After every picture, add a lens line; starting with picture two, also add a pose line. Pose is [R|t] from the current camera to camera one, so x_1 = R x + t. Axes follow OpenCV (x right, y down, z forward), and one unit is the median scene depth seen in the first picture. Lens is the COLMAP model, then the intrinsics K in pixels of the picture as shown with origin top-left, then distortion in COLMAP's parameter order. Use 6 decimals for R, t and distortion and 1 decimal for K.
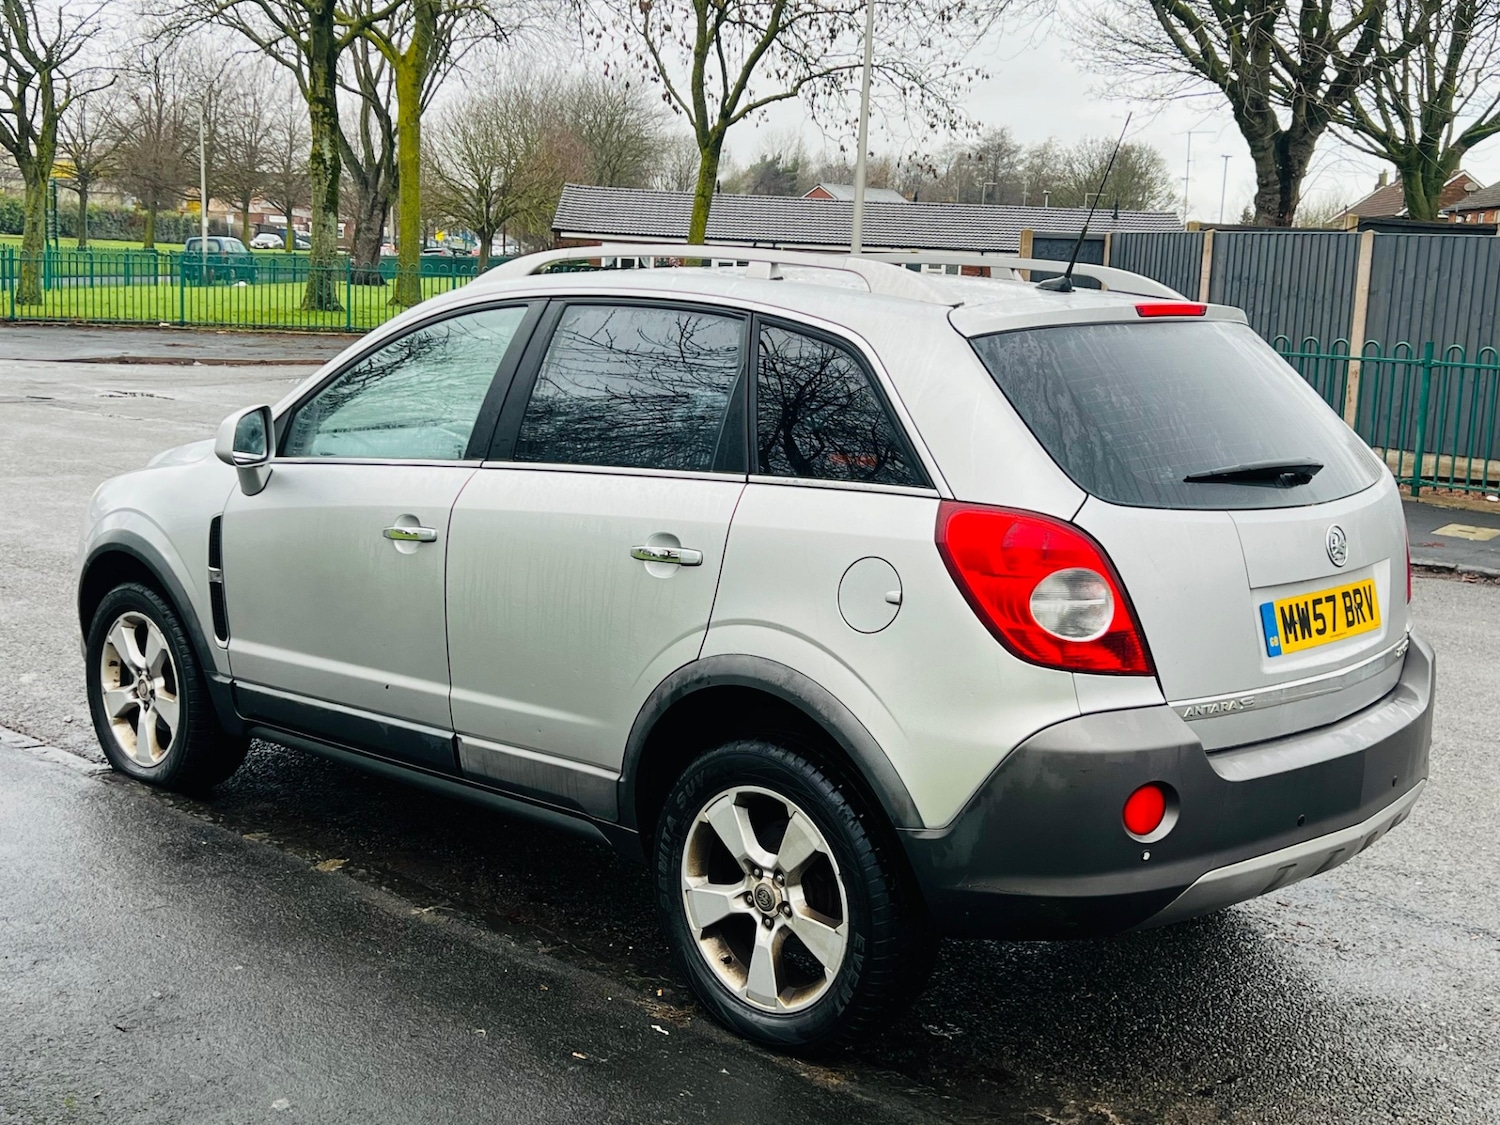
lens RADIAL K [[1814.8, 0, 746.6], [0, 1814.8, 561.0], [0, 0, 1]] dist [0.159066, -0.407956]
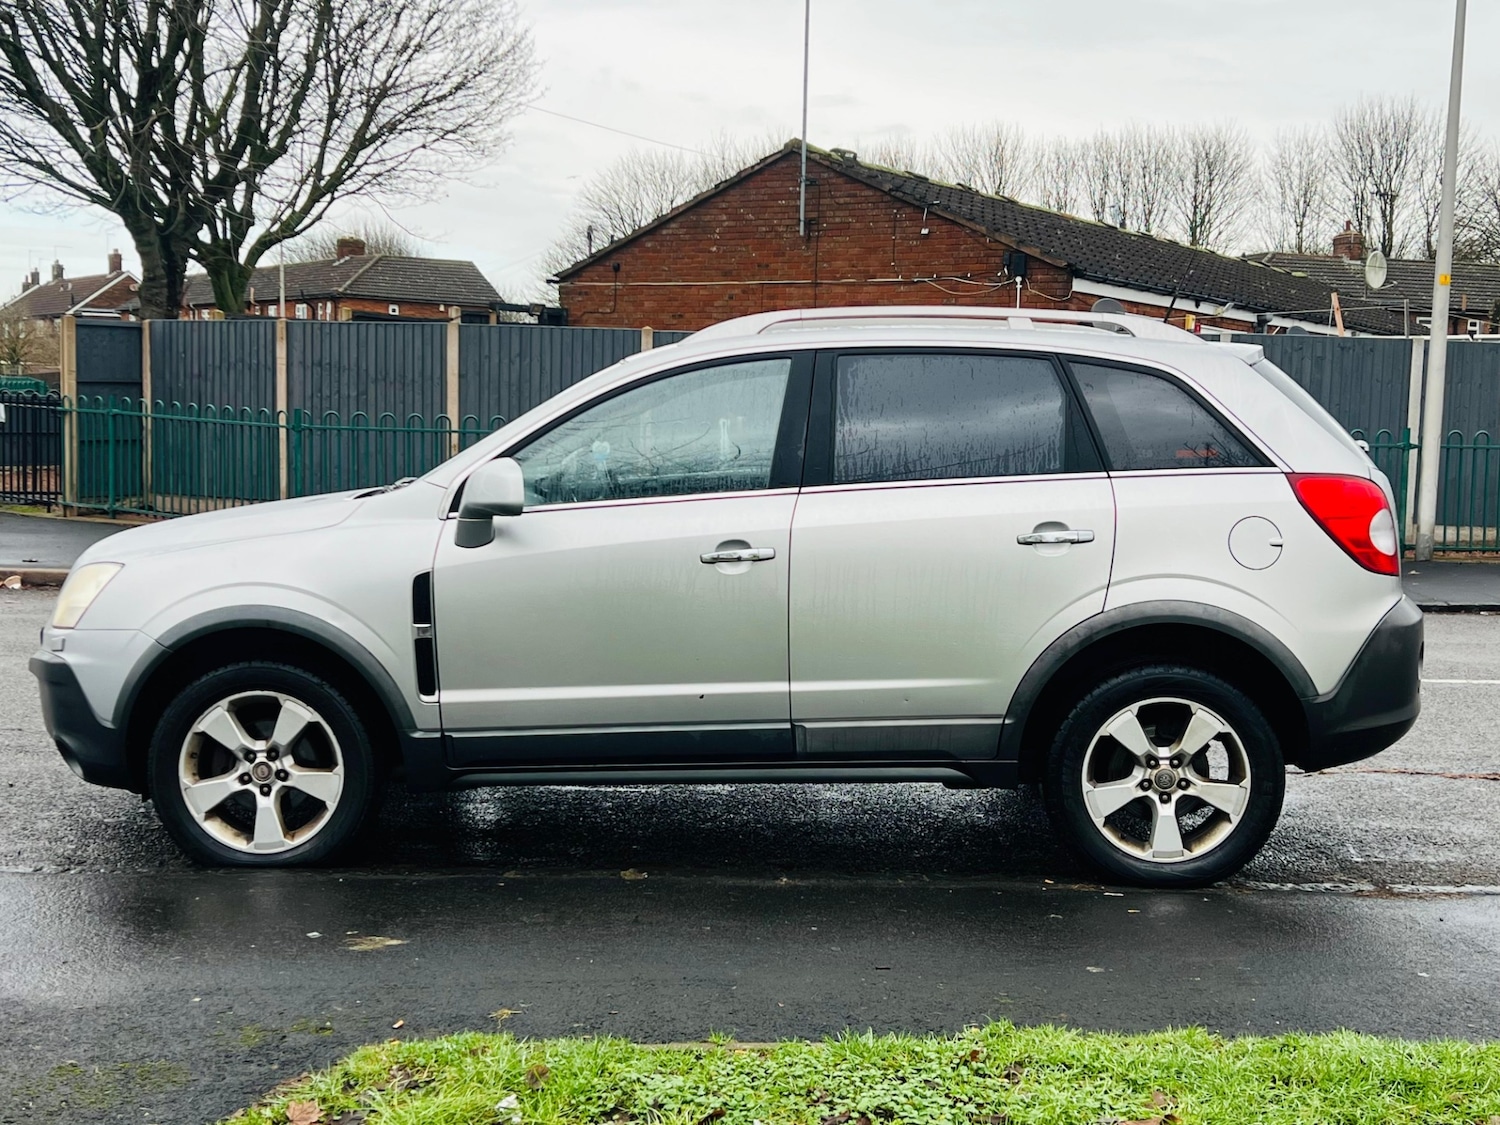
lens RADIAL K [[1814.5, 0, 746.3], [0, 1814.5, 566.2], [0, 0, 1]] dist [0.167027, -0.441677]
pose [[0.752698, -0.083884, 0.653000, -0.897413], [0.116520, 0.993166, -0.006728, -0.000293], [-0.647973, 0.081152, 0.757328, 0.127344]]
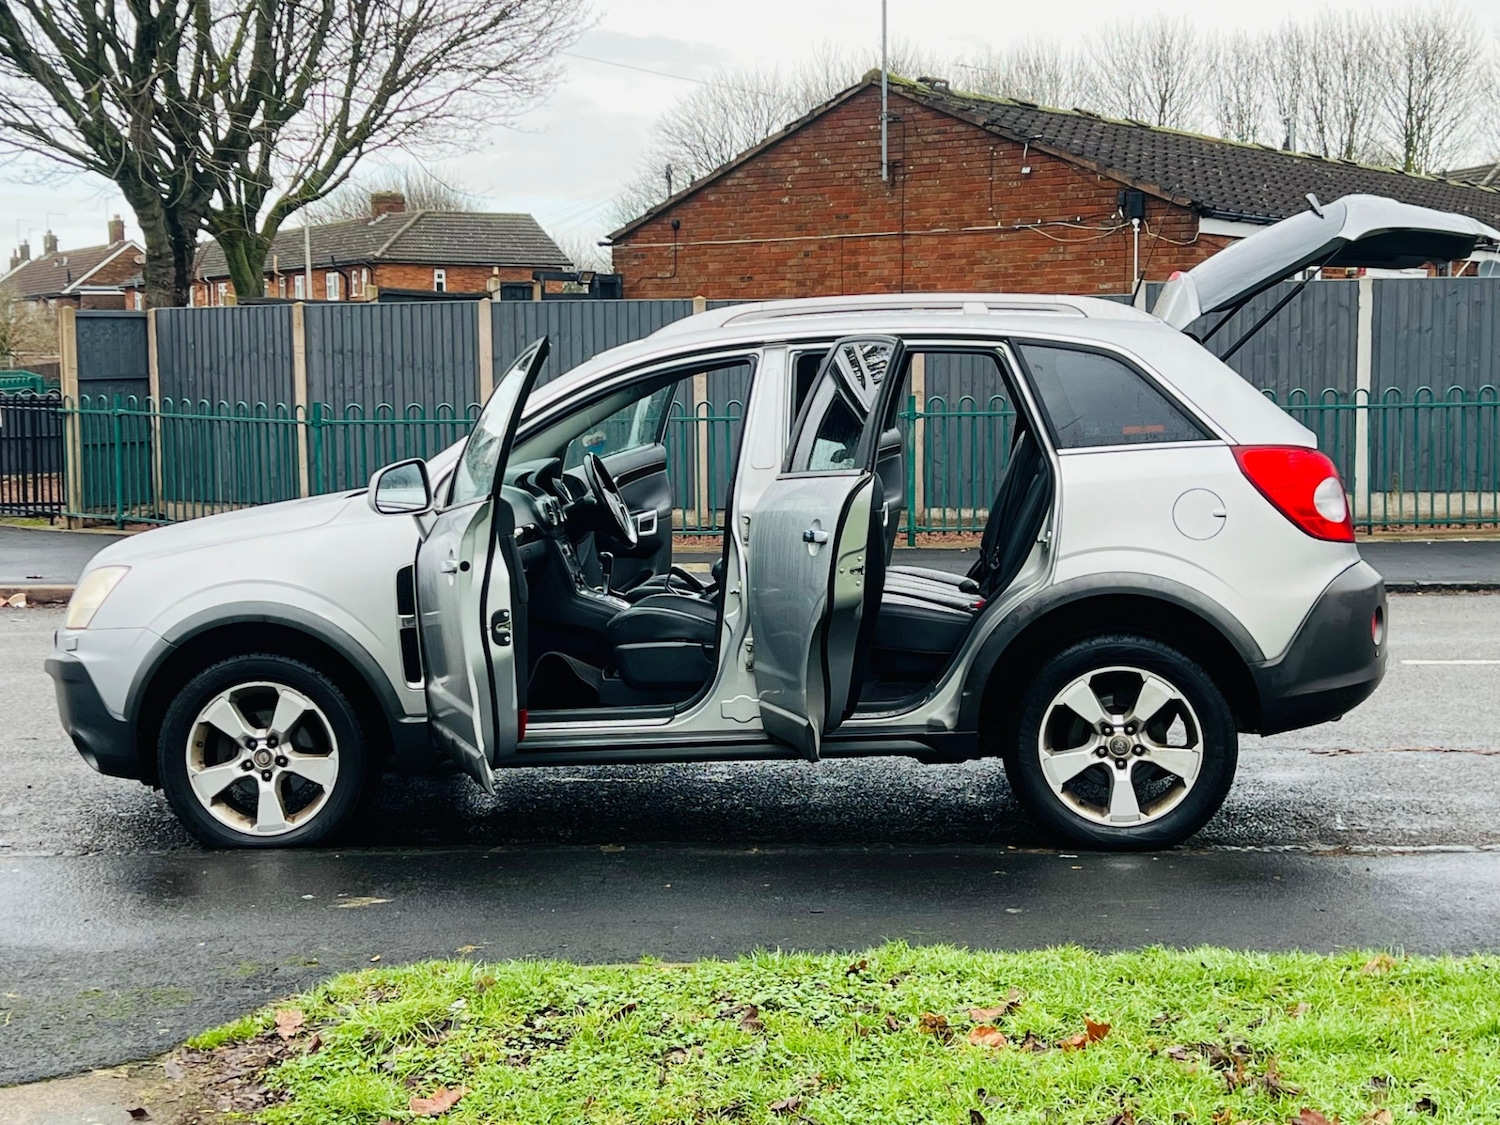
lens RADIAL K [[2220.0, 0, 706.8], [0, 2220.0, 558.2], [0, 0, 1]] dist [0.228263, -0.802067]
pose [[0.798447, -0.102268, 0.593315, -1.018498], [0.143390, 0.989412, -0.022423, 0.028199], [-0.584740, 0.102979, 0.804658, -0.174875]]
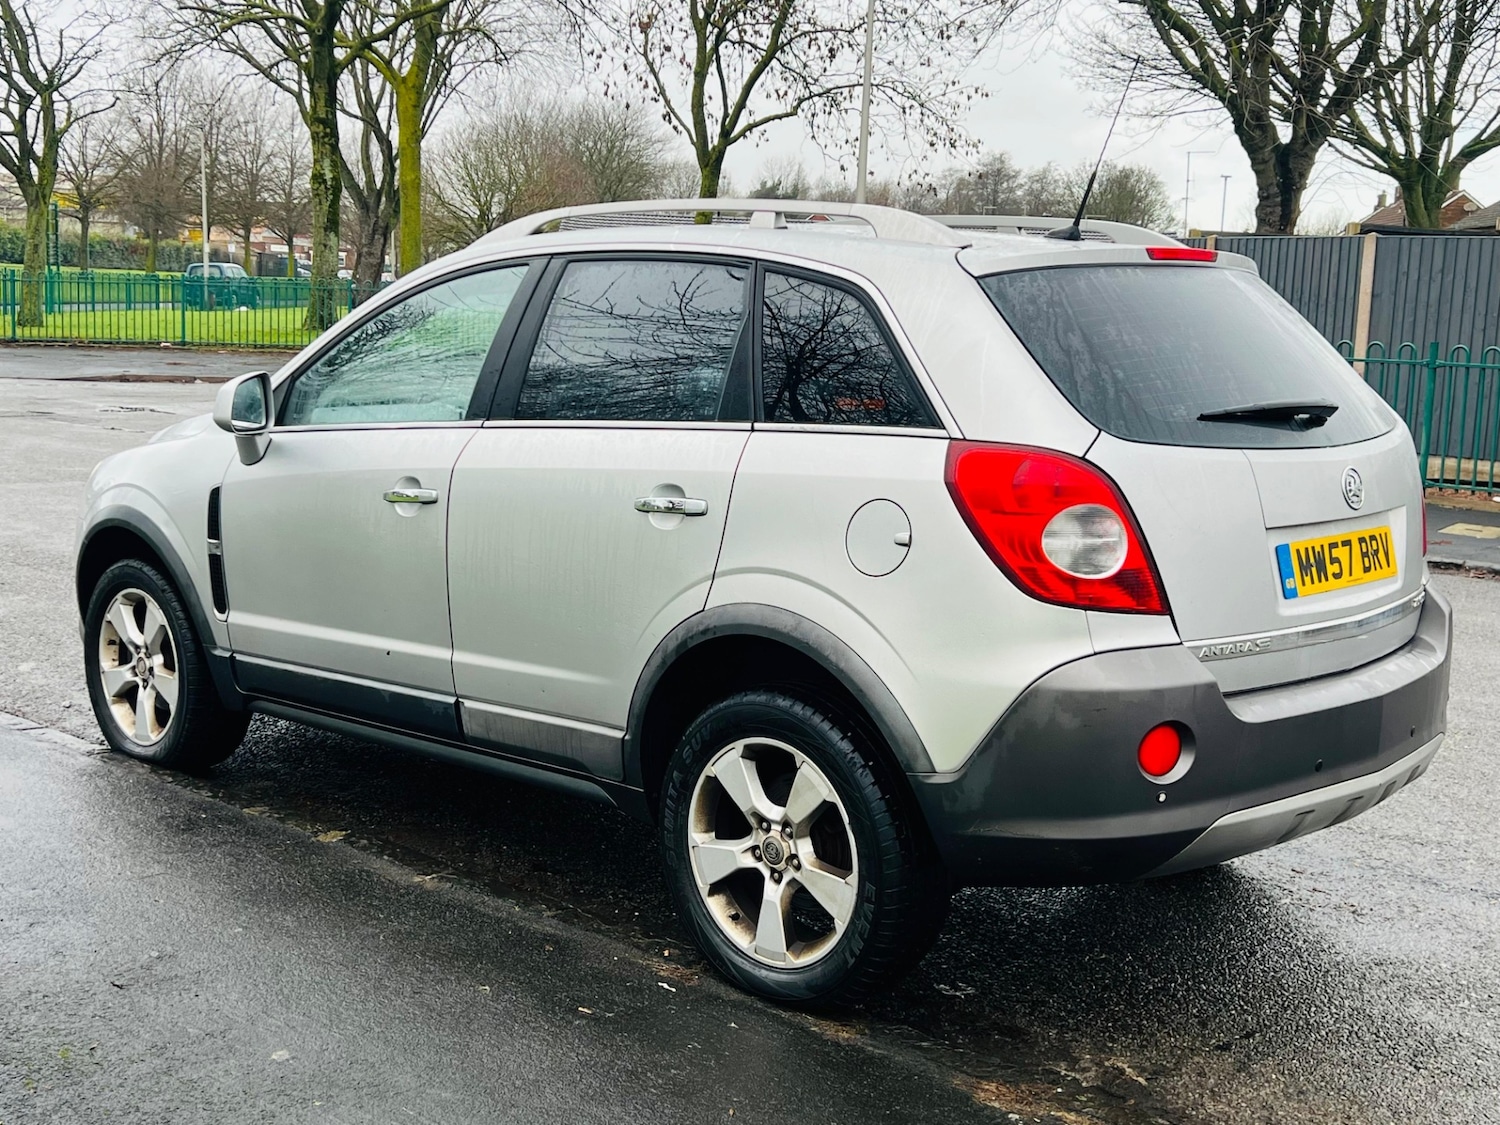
lens RADIAL K [[1814.5, 0, 746.3], [0, 1814.5, 566.2], [0, 0, 1]] dist [0.167027, -0.441677]
pose [[0.999983, -0.005641, -0.001274, -0.001830], [0.005626, 0.999917, -0.011601, 0.034404], [0.001339, 0.011593, 0.999932, 0.012933]]
